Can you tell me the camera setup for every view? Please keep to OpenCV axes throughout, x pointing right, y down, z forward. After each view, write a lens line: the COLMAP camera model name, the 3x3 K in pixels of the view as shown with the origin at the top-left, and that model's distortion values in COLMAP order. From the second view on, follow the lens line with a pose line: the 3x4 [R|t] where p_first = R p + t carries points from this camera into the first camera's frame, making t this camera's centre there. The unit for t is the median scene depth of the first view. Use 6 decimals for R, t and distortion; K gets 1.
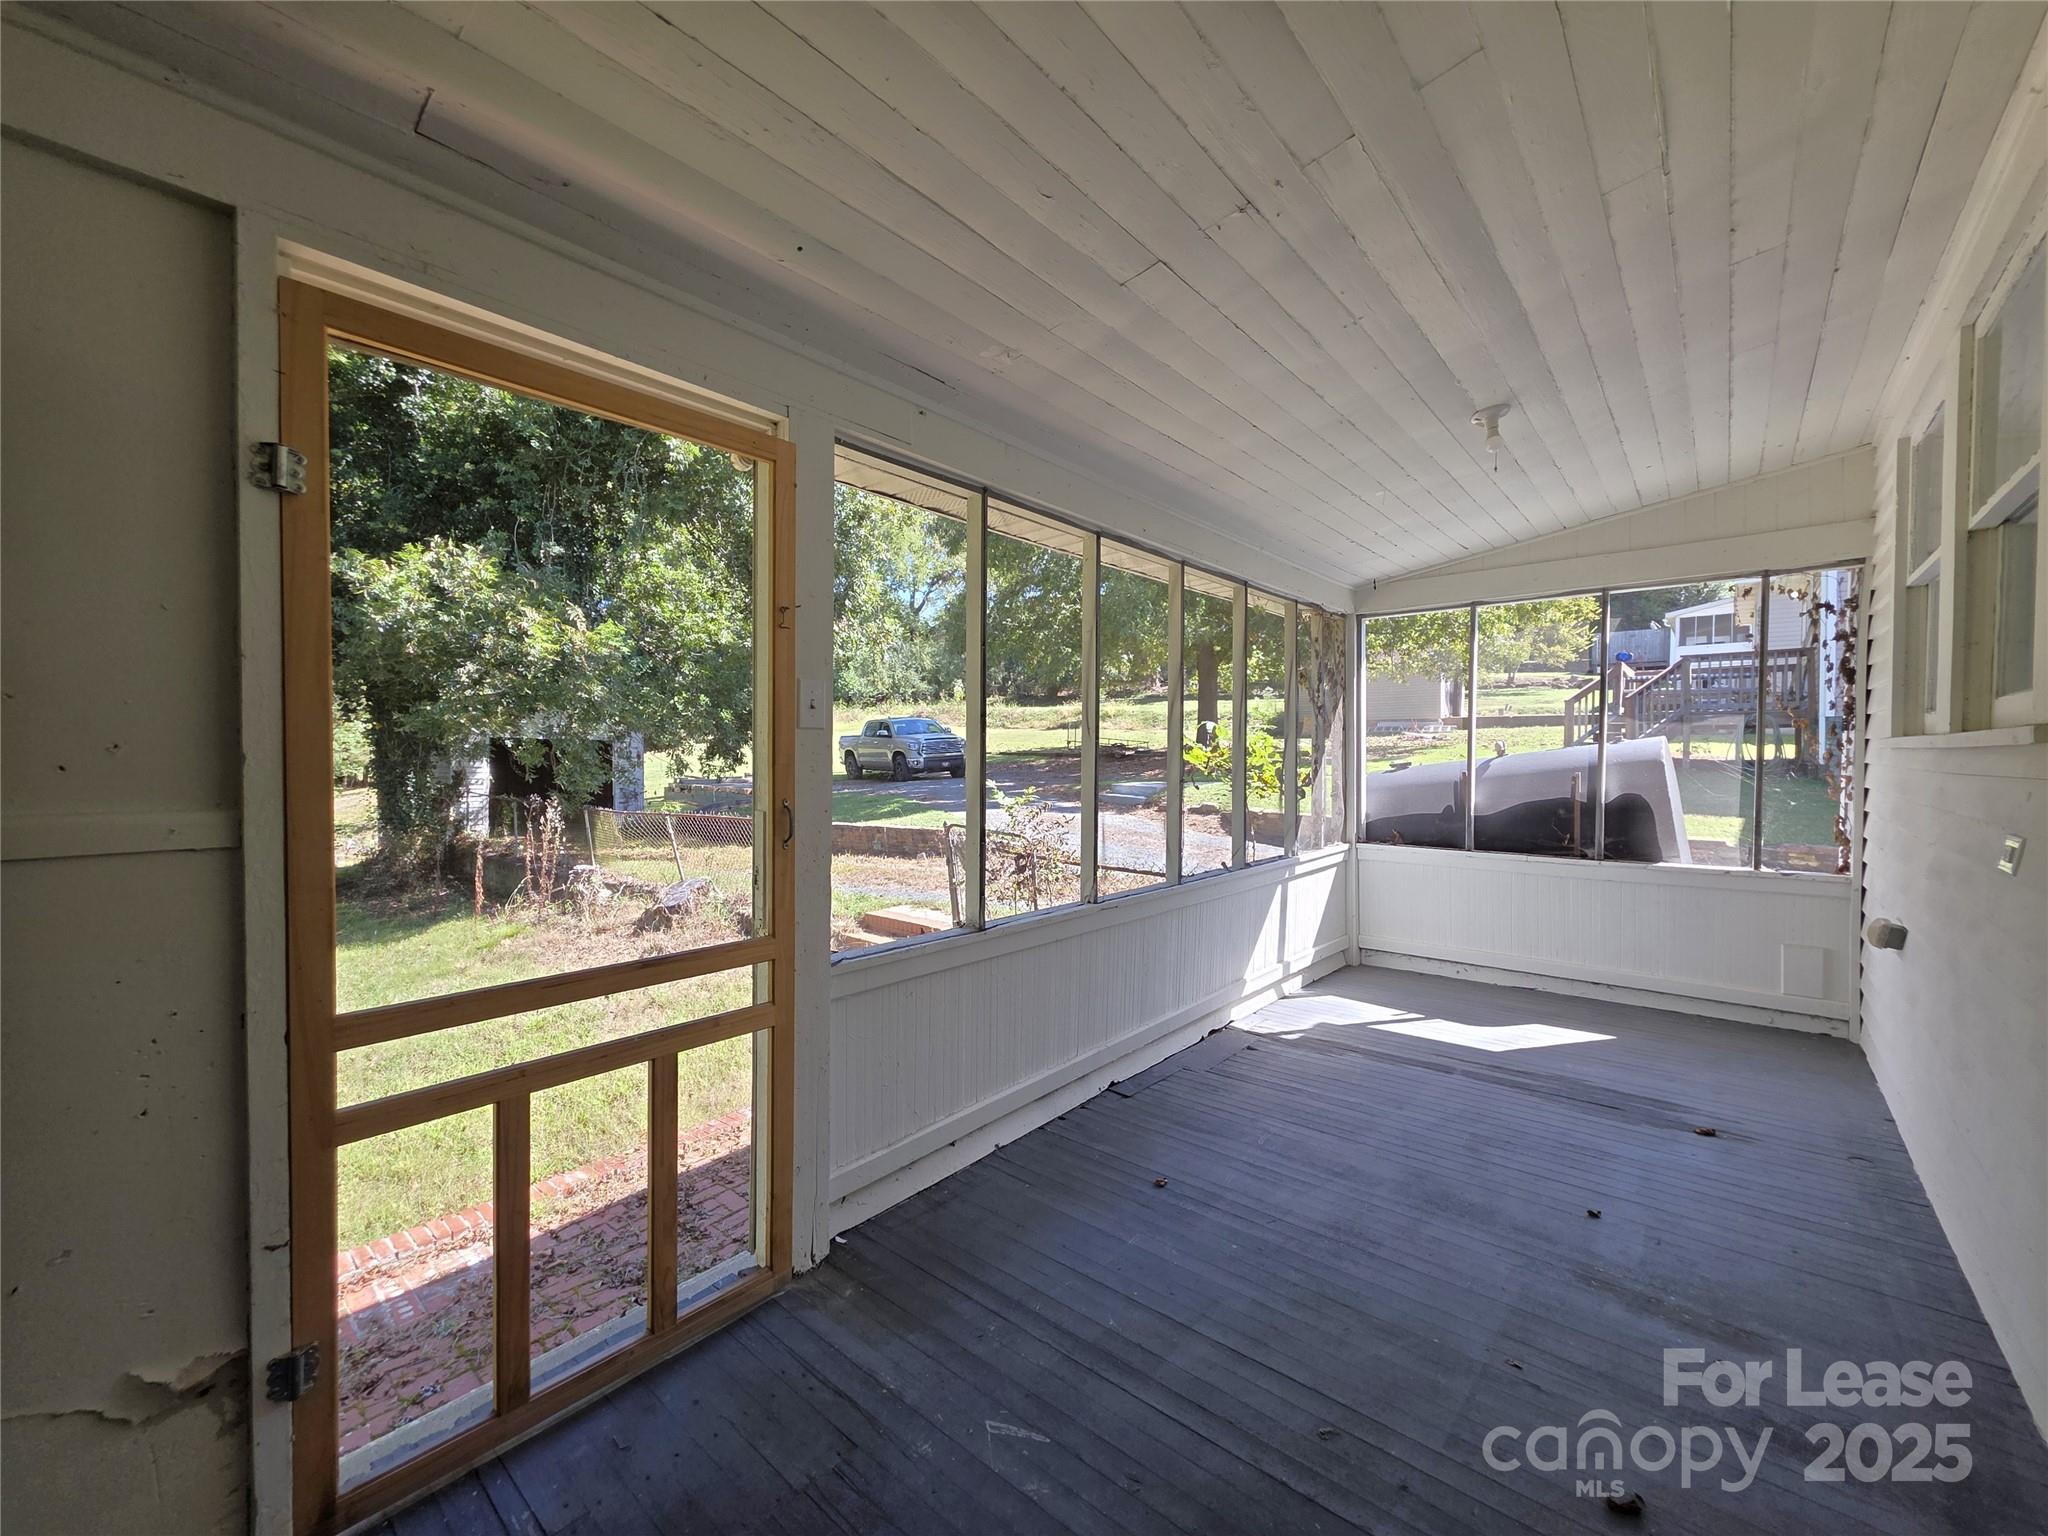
lens RADIAL K [[809.8, 0, 1020.4], [0, 809.8, 761.4], [0, 0, 1]] dist [0.001155, 0.000009]
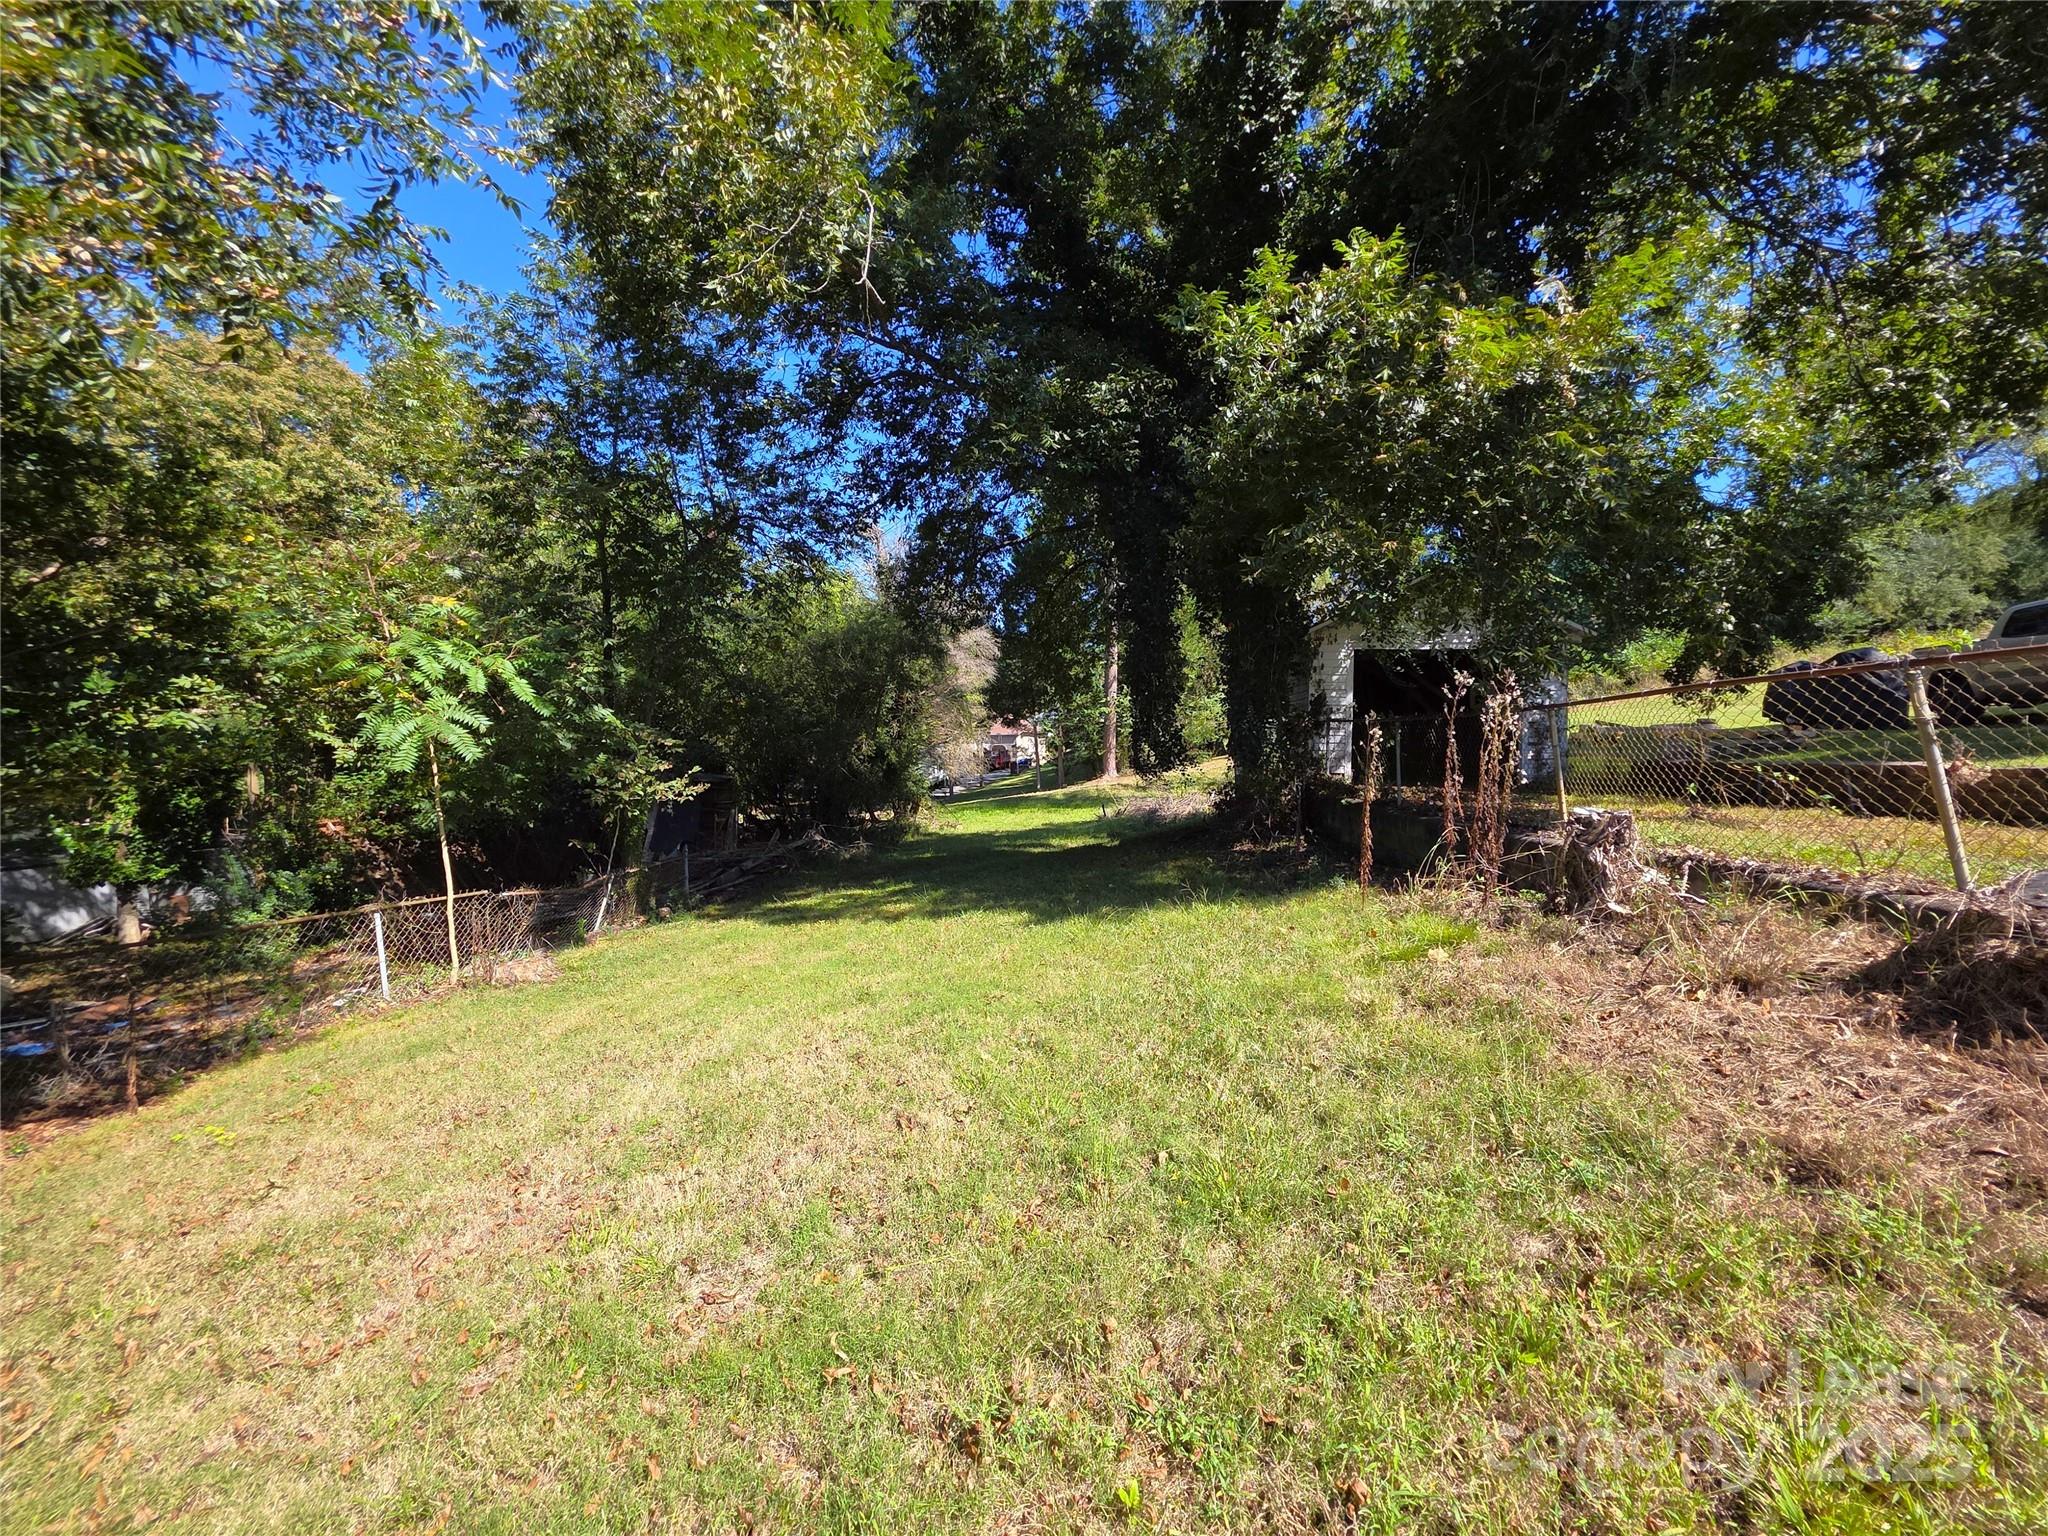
lens RADIAL K [[809.8, 0, 1020.4], [0, 809.8, 761.4], [0, 0, 1]] dist [0.001155, 0.000009]
pose [[0.598153, 0.017692, -0.801187, -0.357015], [-0.004244, 0.999812, 0.018910, 0.092217], [0.801371, -0.007911, 0.598116, 0.467575]]
